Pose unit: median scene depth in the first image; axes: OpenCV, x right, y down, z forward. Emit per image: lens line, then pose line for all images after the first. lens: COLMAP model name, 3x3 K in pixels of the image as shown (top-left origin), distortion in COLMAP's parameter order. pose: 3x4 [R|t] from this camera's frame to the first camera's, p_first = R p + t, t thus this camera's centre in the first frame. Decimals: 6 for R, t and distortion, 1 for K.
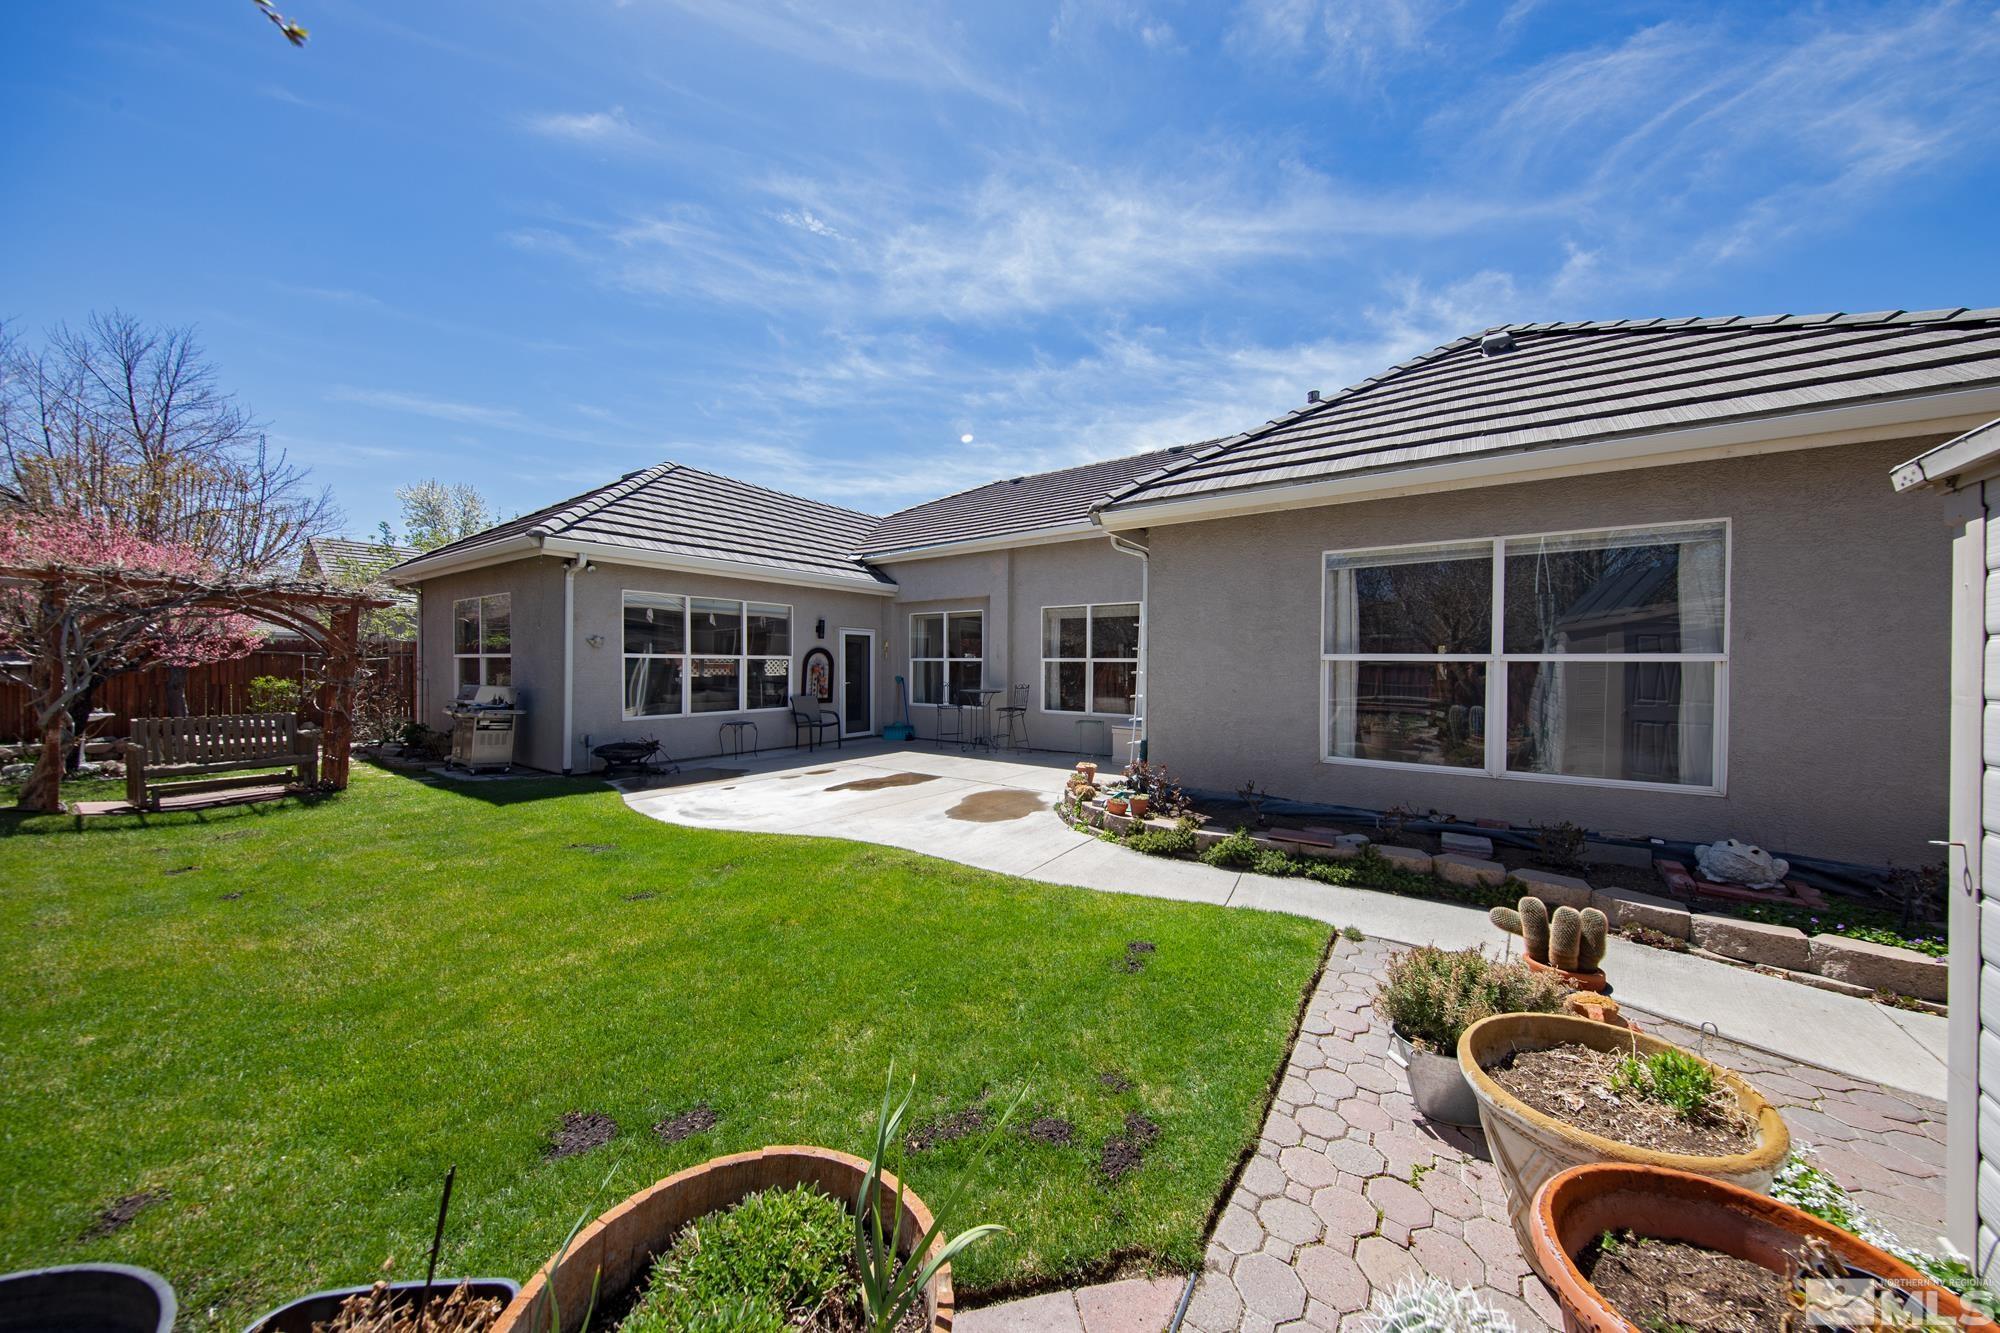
lens RADIAL K [[655.3, 0, 1007.9], [0, 655.3, 662.5], [0, 0, 1]] dist [-0.001360, -0.000172]
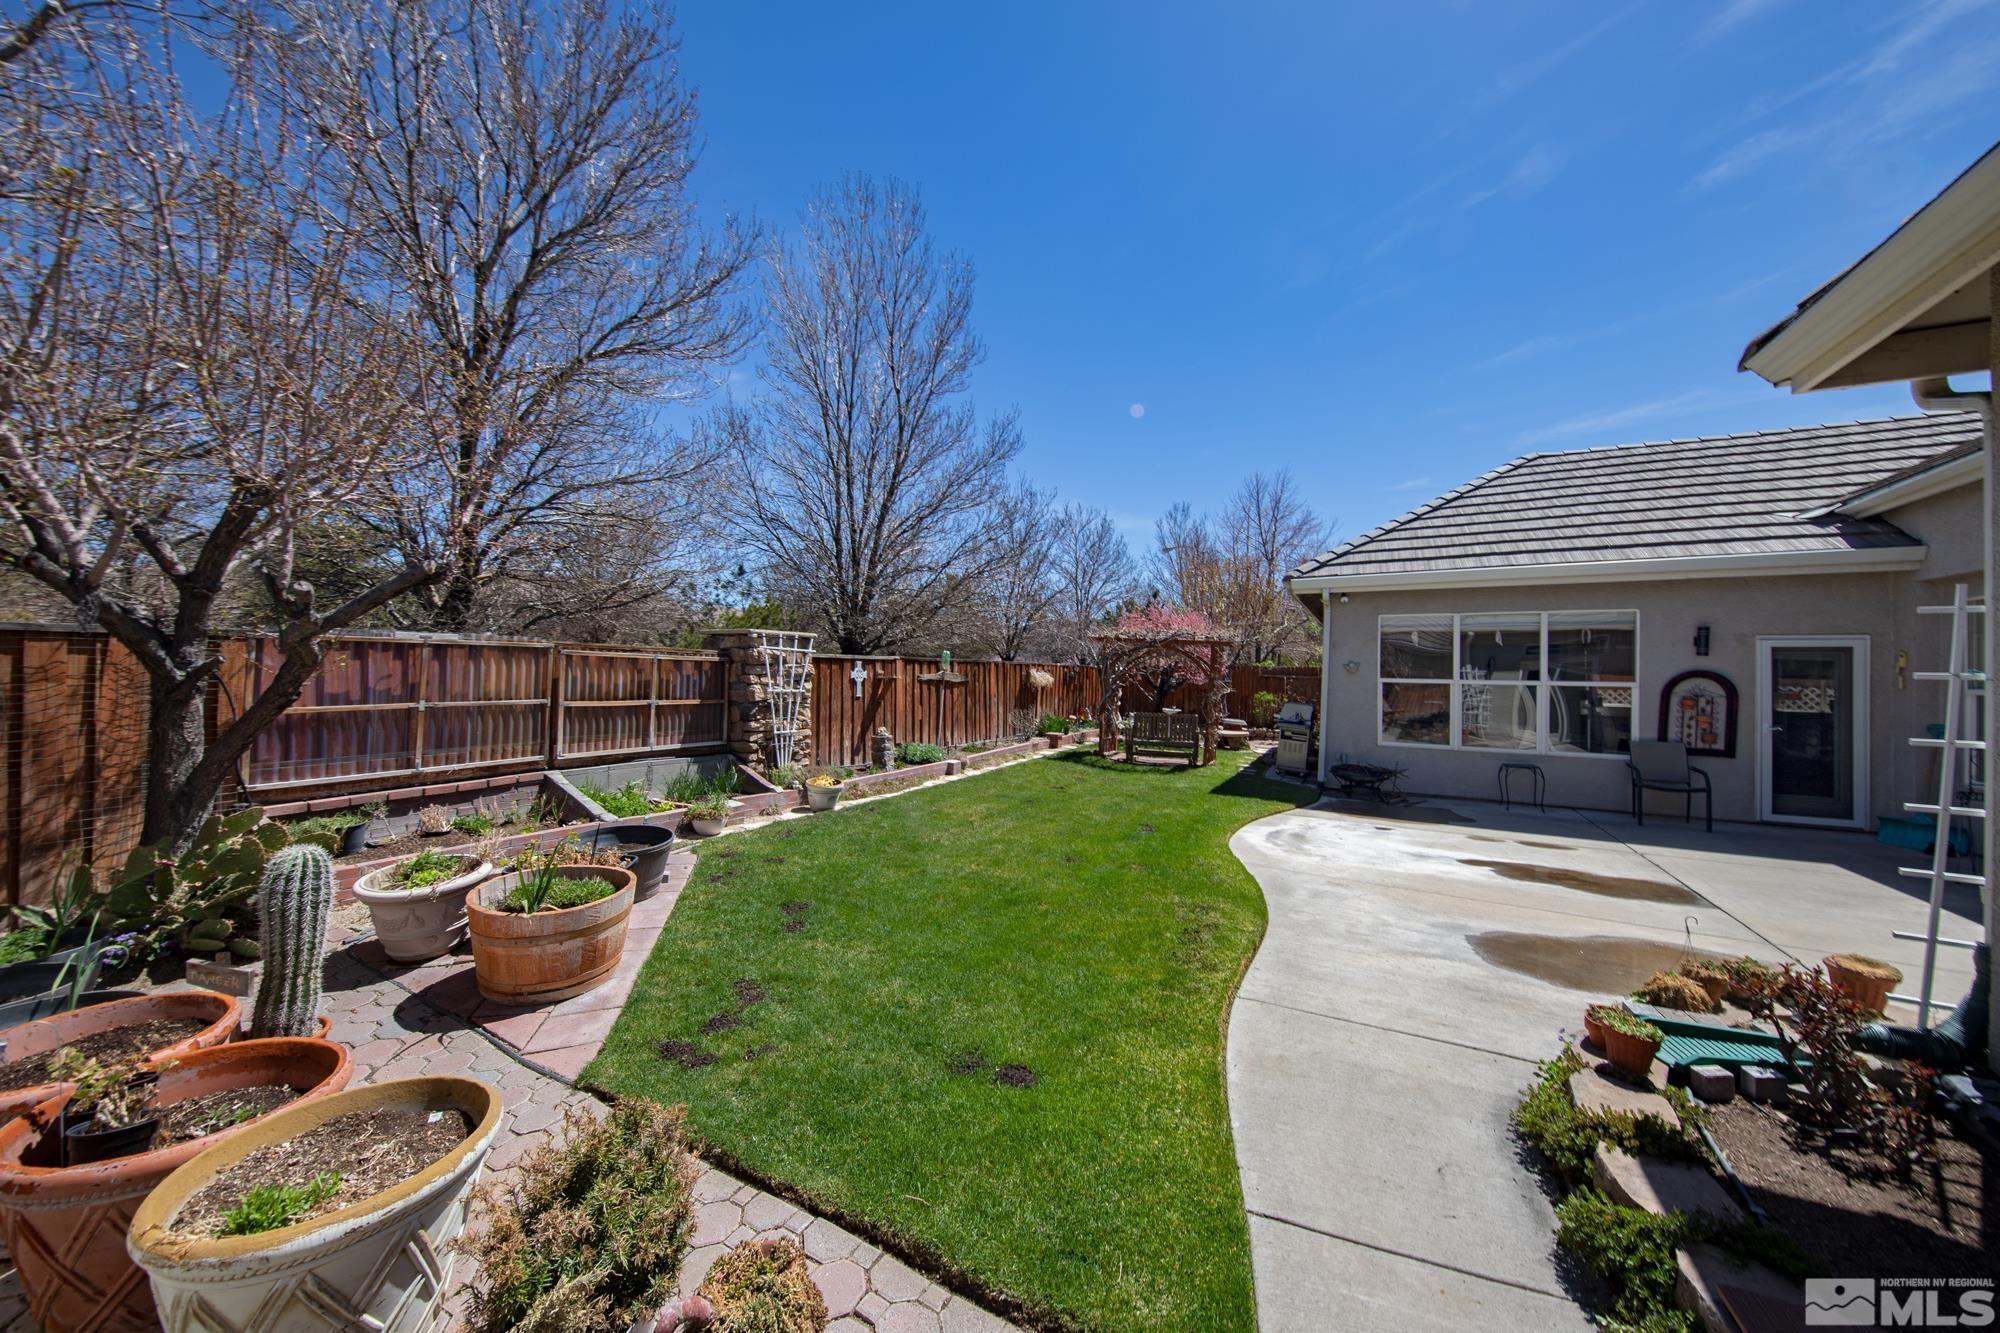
lens RADIAL K [[655.3, 0, 1021.5], [0, 655.3, 662.5], [0, 0, 1]] dist [-0.001360, -0.000172]
pose [[0.115311, -0.017511, -0.993175, 0.306781], [-0.013633, 0.999723, -0.019209, -0.009583], [0.993236, 0.015755, 0.115040, 0.289275]]
